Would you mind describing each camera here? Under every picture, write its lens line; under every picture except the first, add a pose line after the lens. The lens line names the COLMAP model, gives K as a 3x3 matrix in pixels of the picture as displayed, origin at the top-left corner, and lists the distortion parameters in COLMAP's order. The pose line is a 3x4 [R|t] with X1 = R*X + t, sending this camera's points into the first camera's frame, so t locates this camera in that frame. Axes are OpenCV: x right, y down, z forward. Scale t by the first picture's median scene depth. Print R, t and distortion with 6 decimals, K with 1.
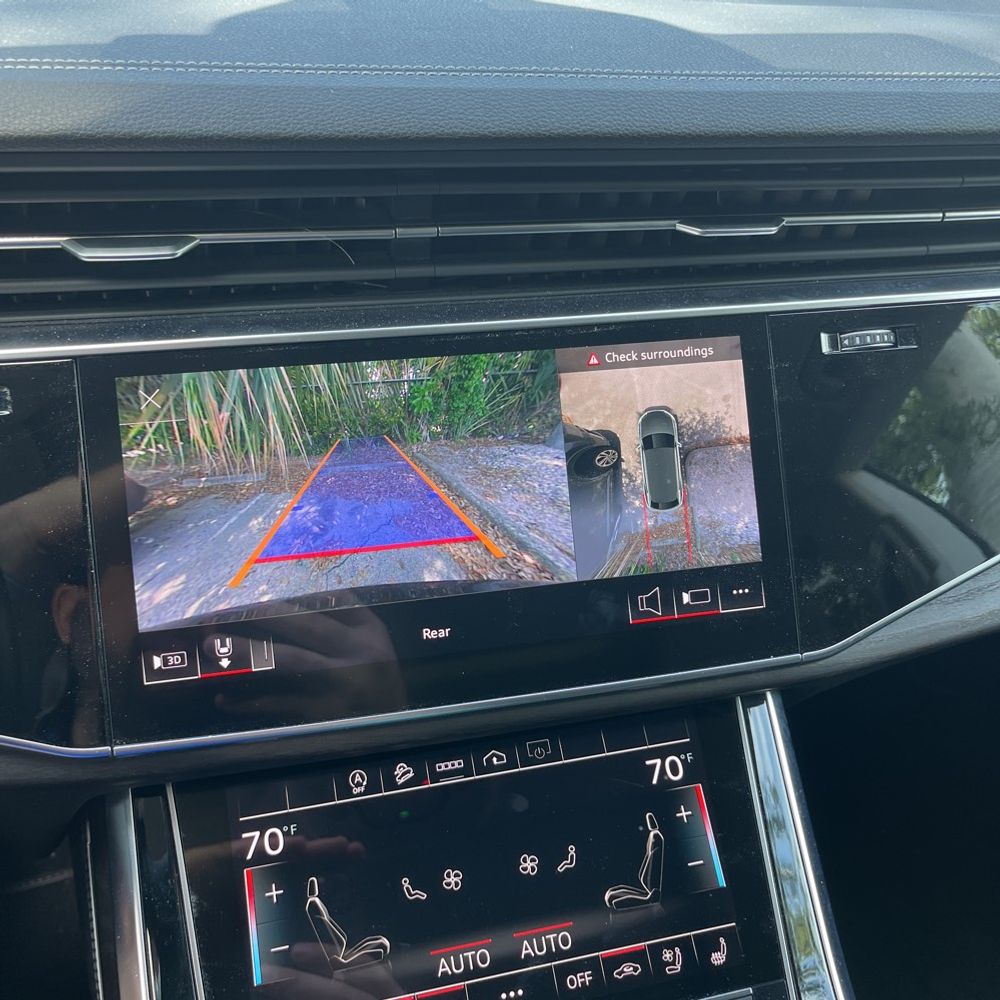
lens RADIAL K [[1255.1, 0, 500.0], [0, 1255.1, 500.0], [0, 0, 1]] dist [-0.005165, -0.069658]
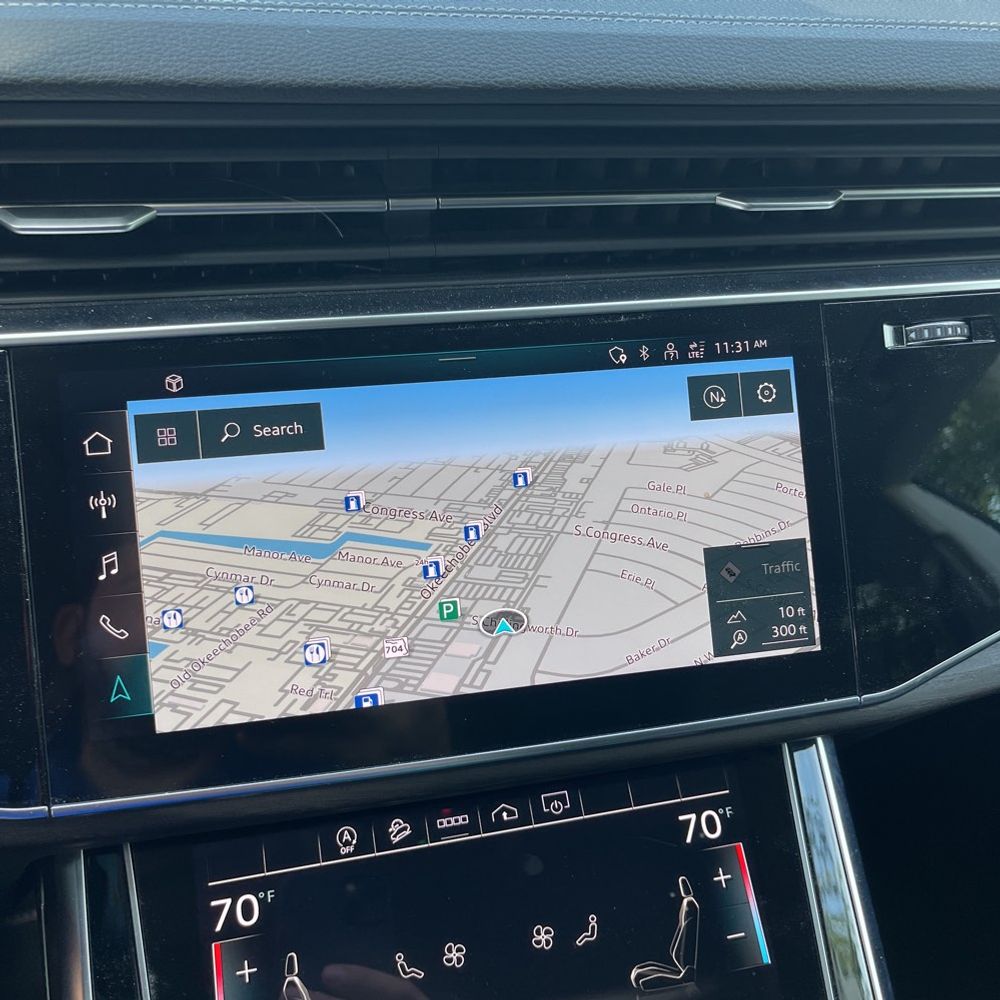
lens RADIAL K [[1255.1, 0, 500.0], [0, 1255.1, 500.0], [0, 0, 1]] dist [-0.005165, -0.069658]
pose [[0.999711, 0.004009, -0.023711, 0.013227], [-0.004204, 0.999958, -0.008156, -0.004421], [0.023678, 0.008253, 0.999686, 0.138527]]
